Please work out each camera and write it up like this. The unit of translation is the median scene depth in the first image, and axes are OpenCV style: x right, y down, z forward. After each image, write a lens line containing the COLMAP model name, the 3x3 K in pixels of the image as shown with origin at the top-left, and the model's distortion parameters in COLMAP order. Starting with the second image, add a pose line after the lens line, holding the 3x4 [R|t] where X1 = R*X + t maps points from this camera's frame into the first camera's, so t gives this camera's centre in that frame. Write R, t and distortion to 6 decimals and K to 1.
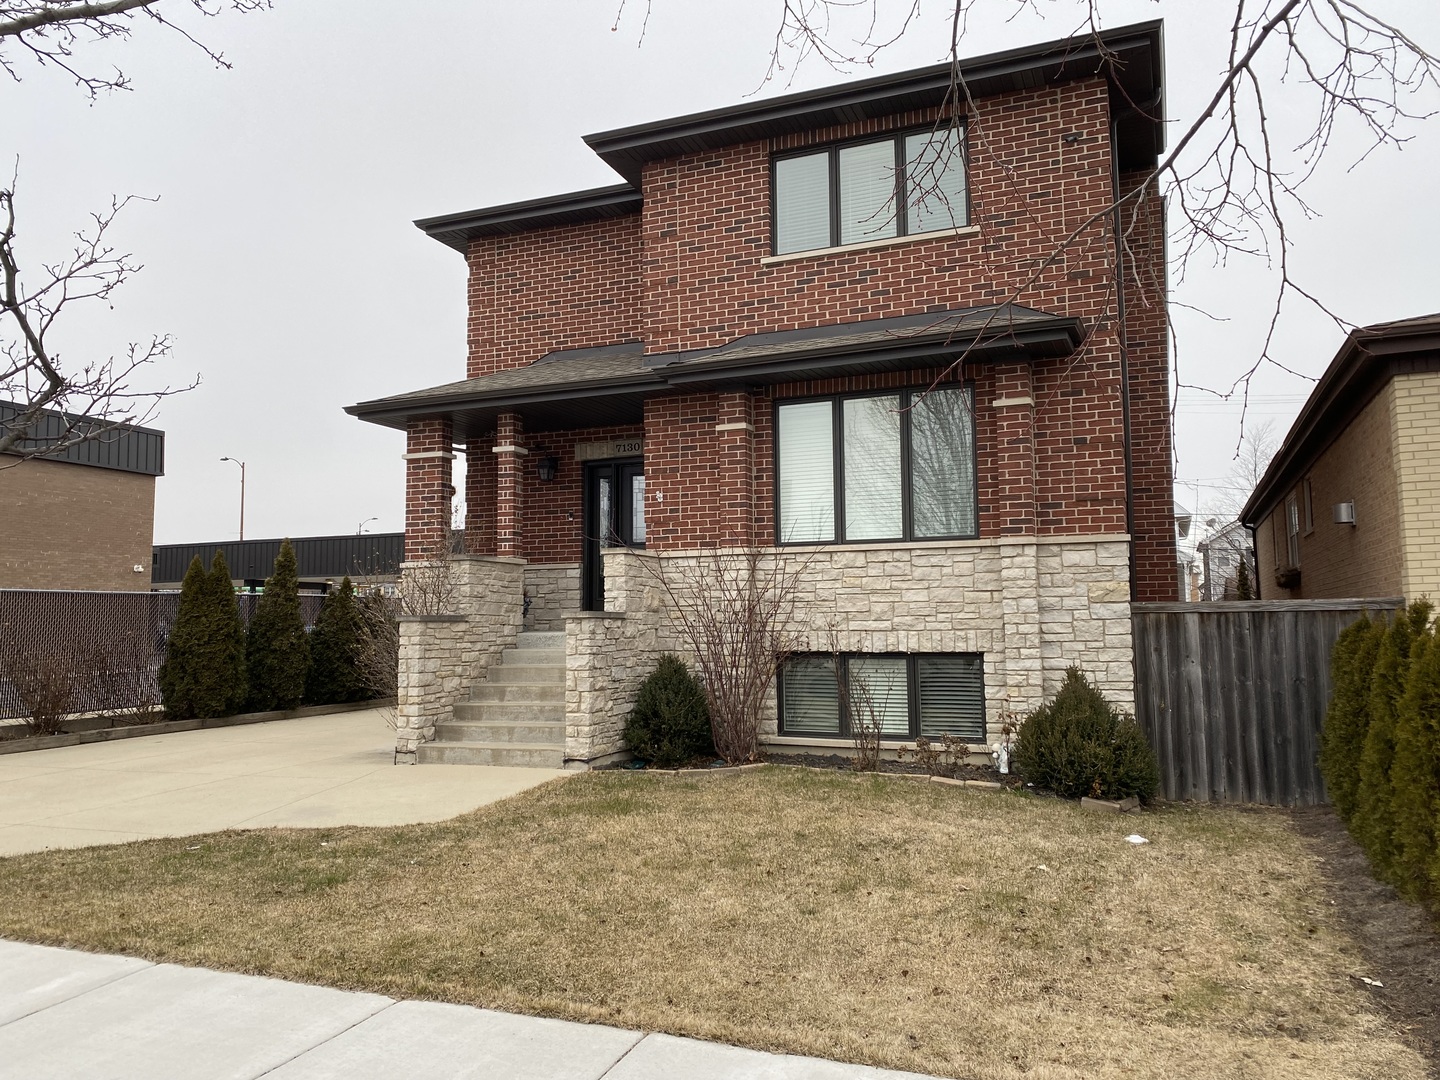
lens RADIAL K [[1082.9, 0, 720.0], [0, 1082.9, 540.0], [0, 0, 1]] dist [0.167952, -0.521039]
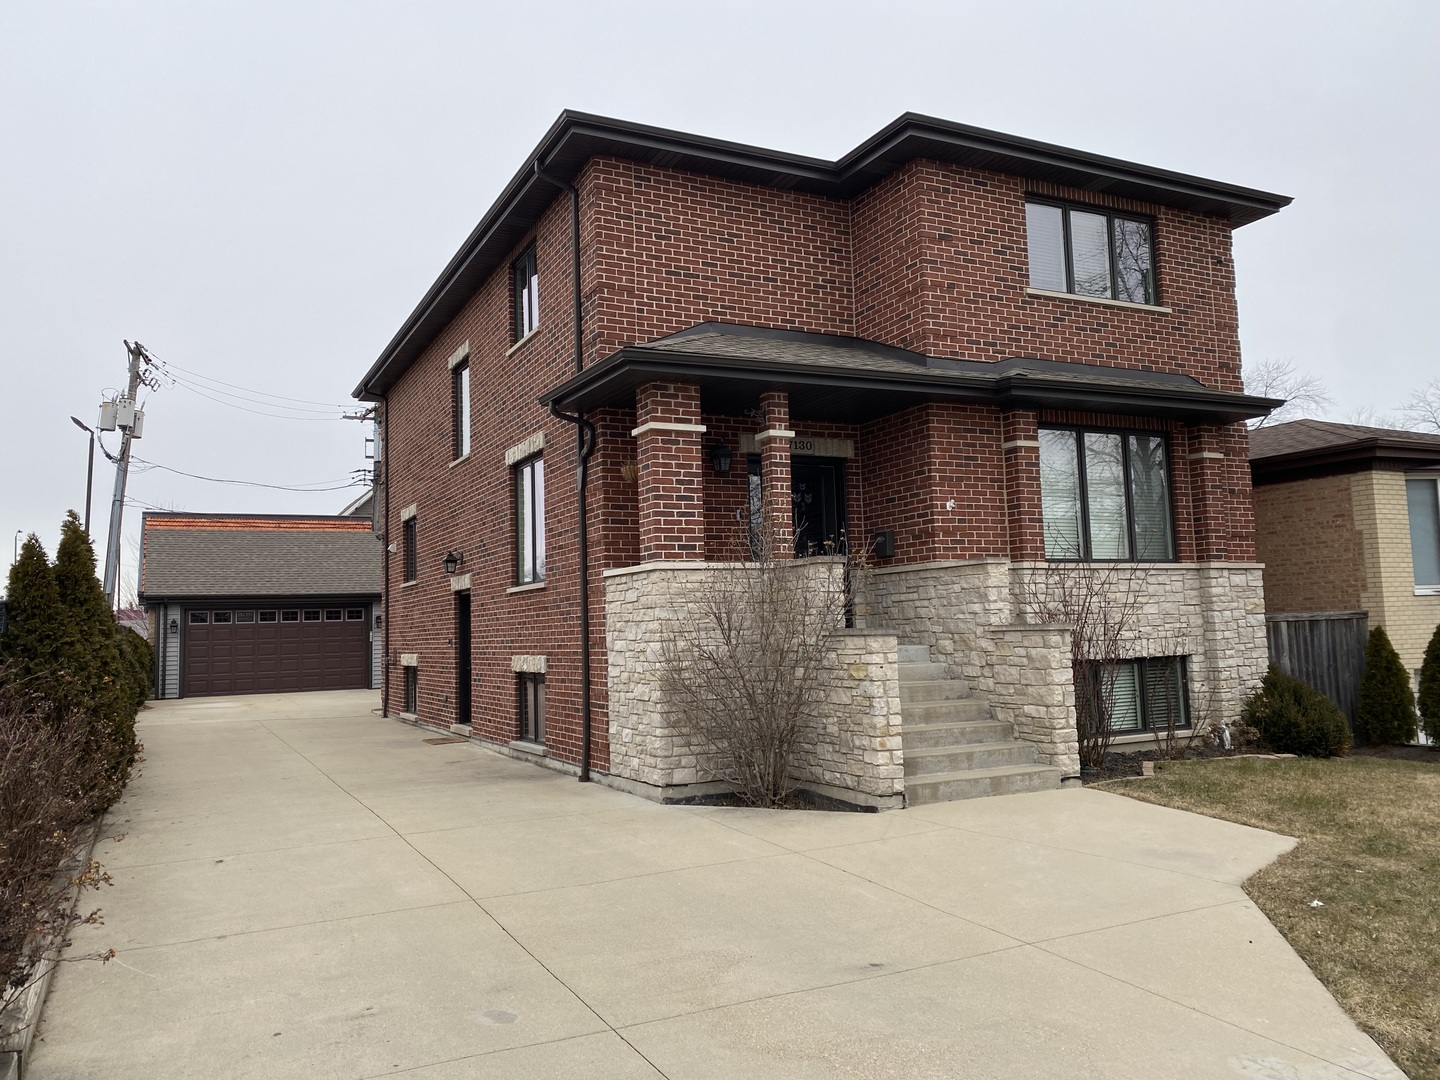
lens RADIAL K [[1082.9, 0, 720.0], [0, 1082.9, 540.0], [0, 0, 1]] dist [0.167952, -0.521039]
pose [[0.663939, 0.053574, 0.745865, -0.968871], [-0.036581, 0.998563, -0.039162, 0.038669], [-0.746892, -0.001283, 0.664944, 0.537281]]
